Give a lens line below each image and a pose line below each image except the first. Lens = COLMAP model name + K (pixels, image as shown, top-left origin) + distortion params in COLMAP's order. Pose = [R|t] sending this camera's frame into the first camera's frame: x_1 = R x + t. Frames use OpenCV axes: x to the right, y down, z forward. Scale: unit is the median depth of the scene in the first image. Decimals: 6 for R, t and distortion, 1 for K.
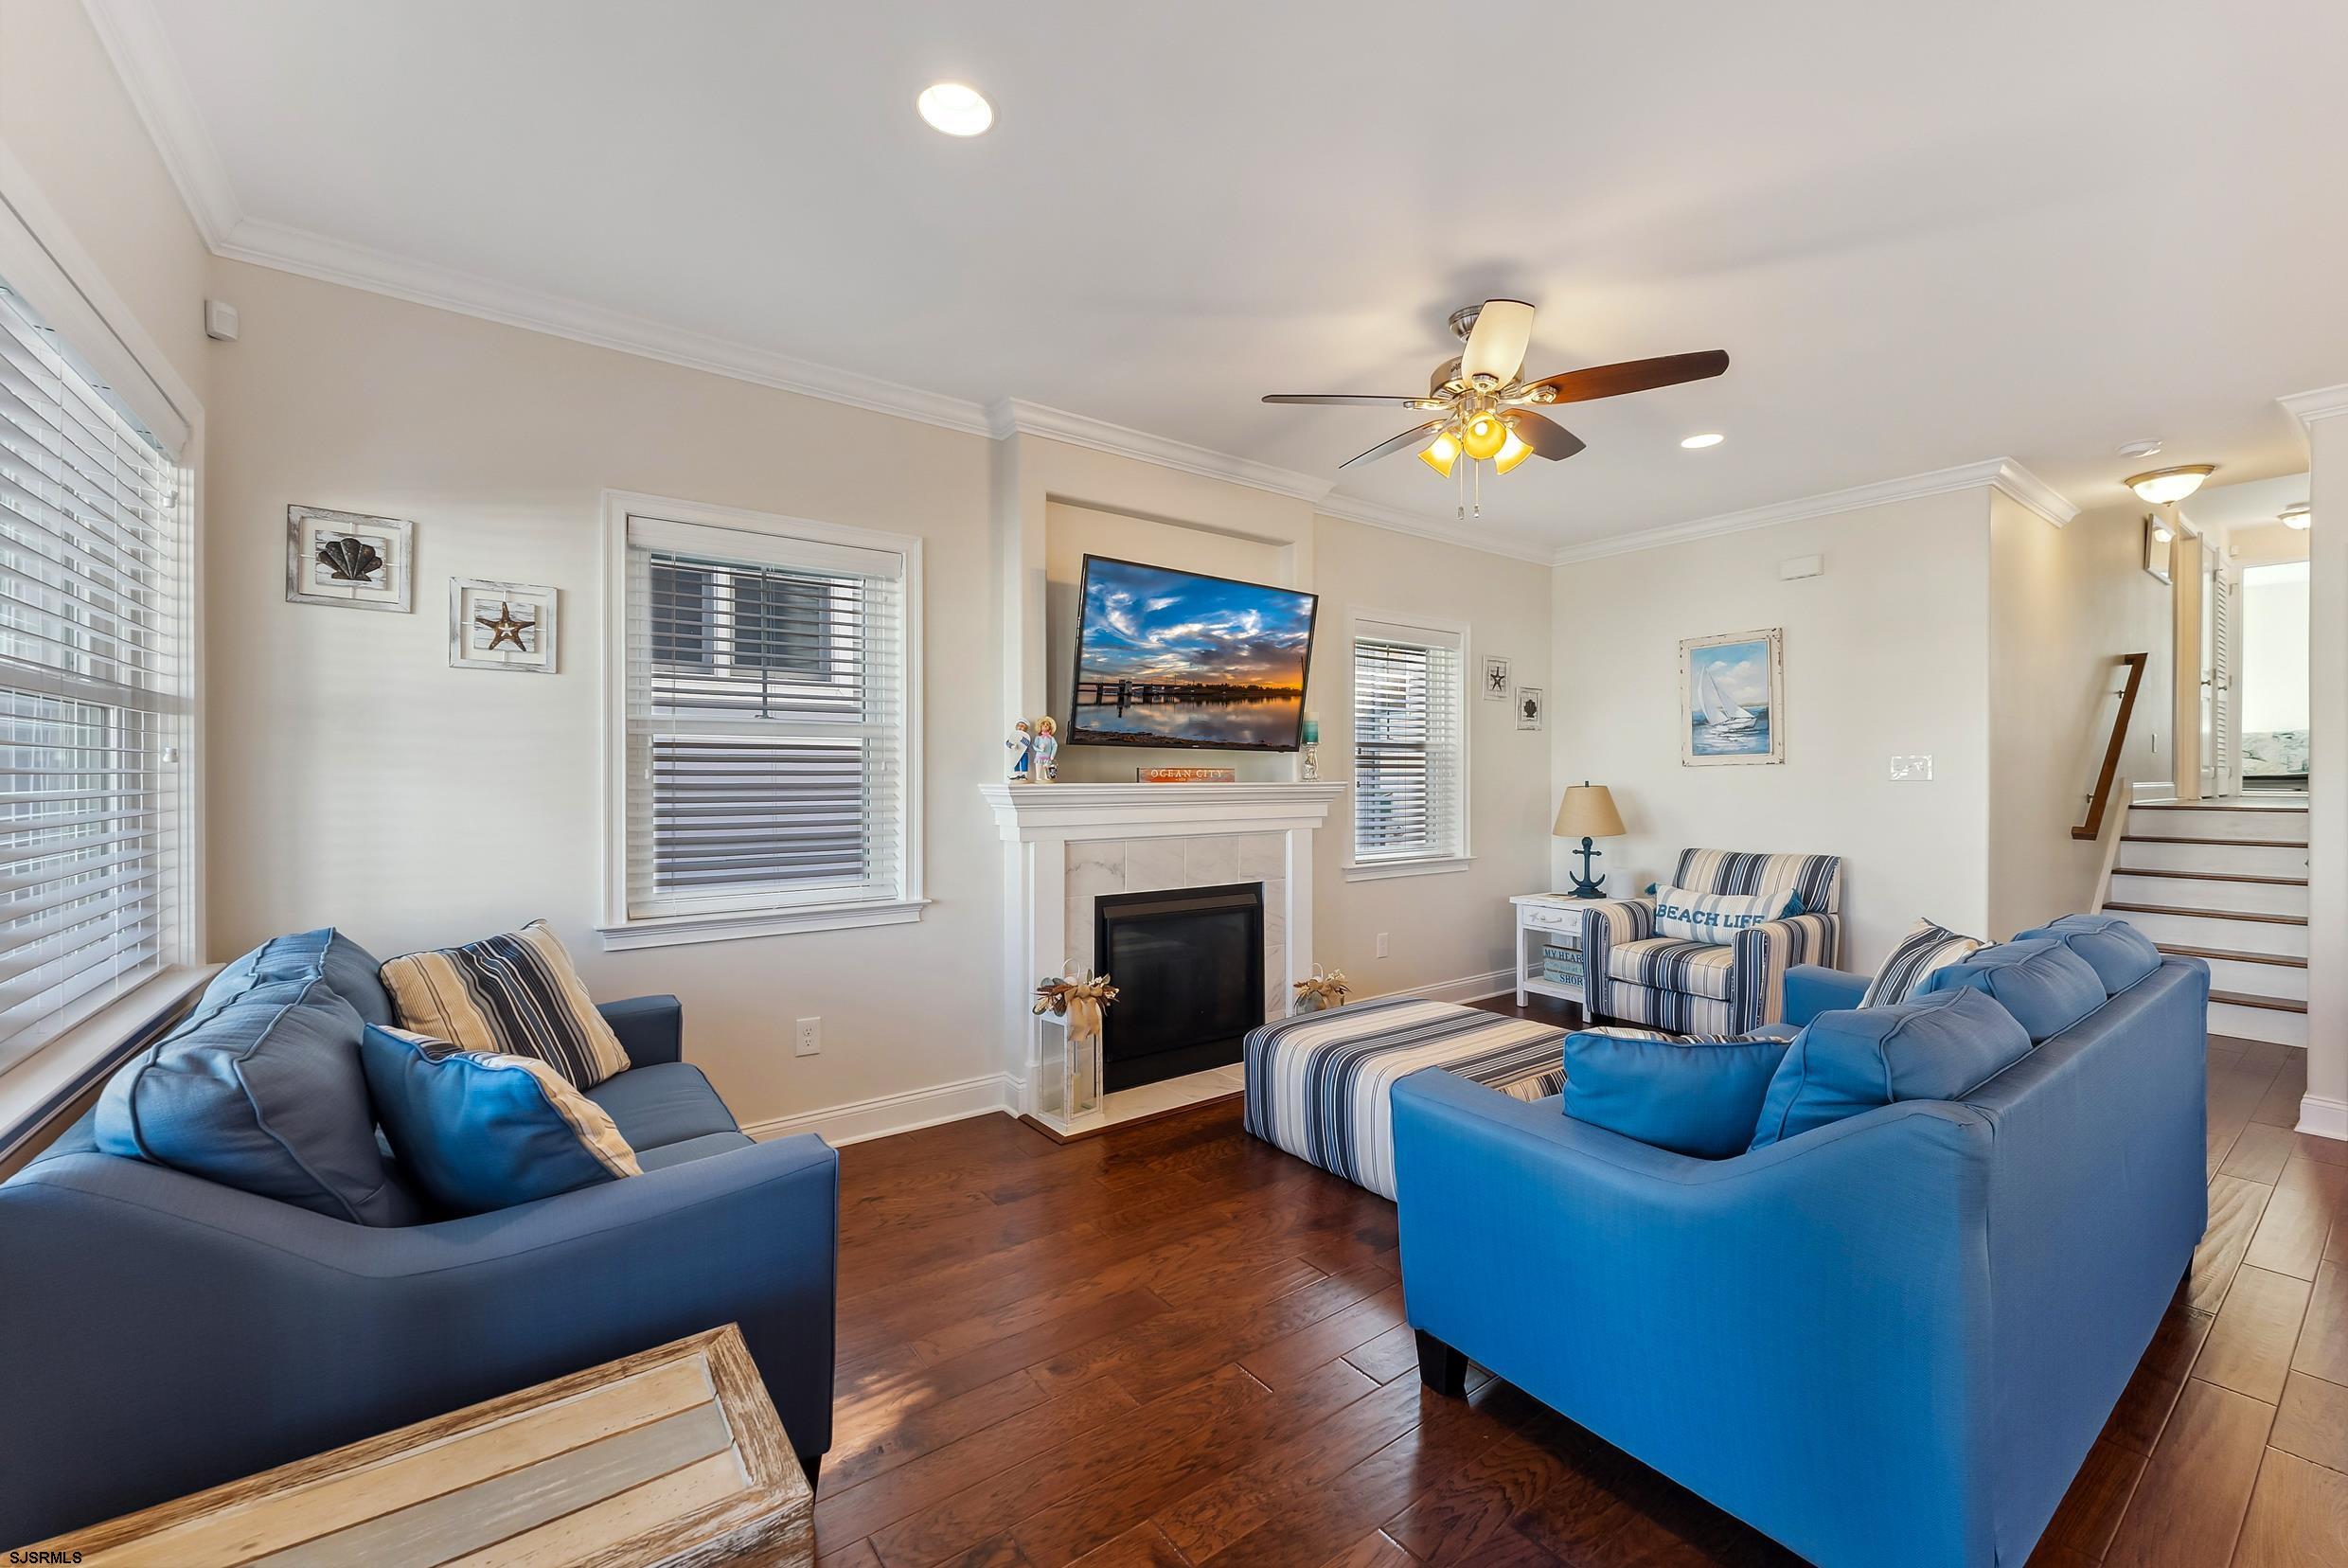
lens RADIAL K [[954.8, 0, 1175.7], [0, 954.8, 773.4], [0, 0, 1]] dist [-0.000545, 0.000127]
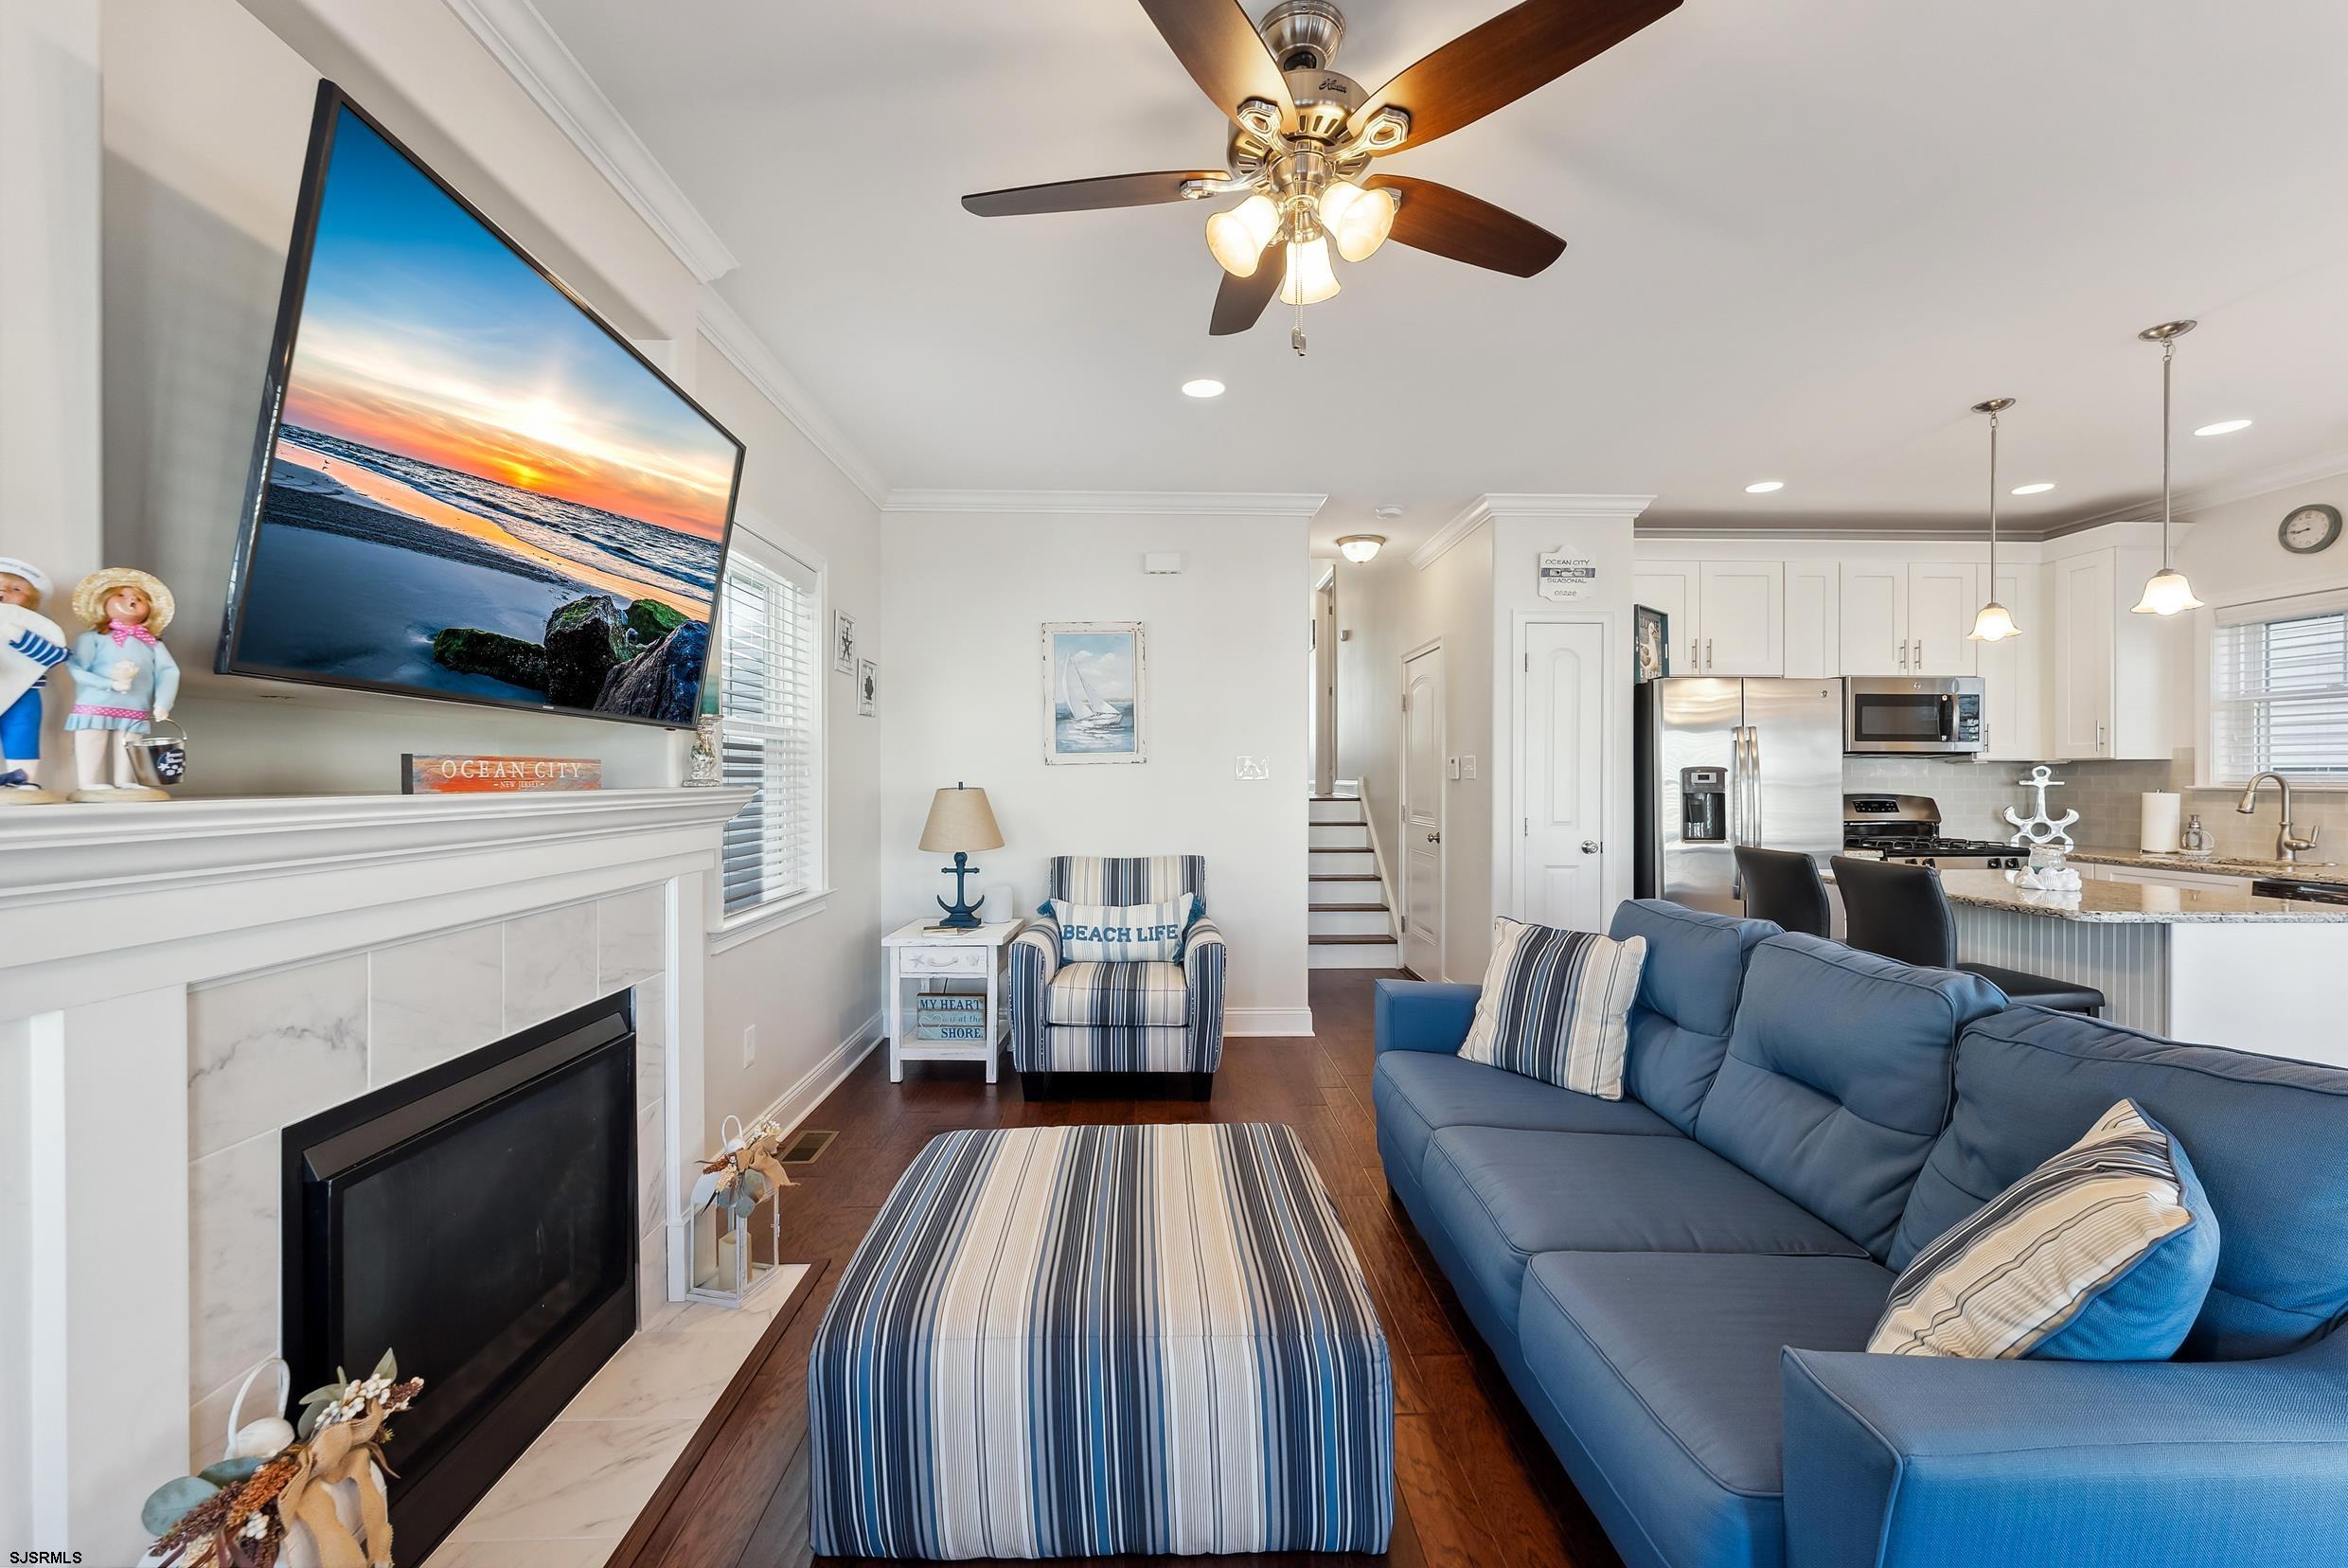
lens RADIAL K [[954.8, 0, 1171.0], [0, 954.8, 778.5], [0, 0, 1]] dist [-0.000545, 0.000127]
pose [[0.570328, -0.003168, 0.821411, -0.186851], [-0.001196, 0.999988, 0.004687, 0.001513], [-0.821416, -0.003655, 0.570318, 0.558943]]
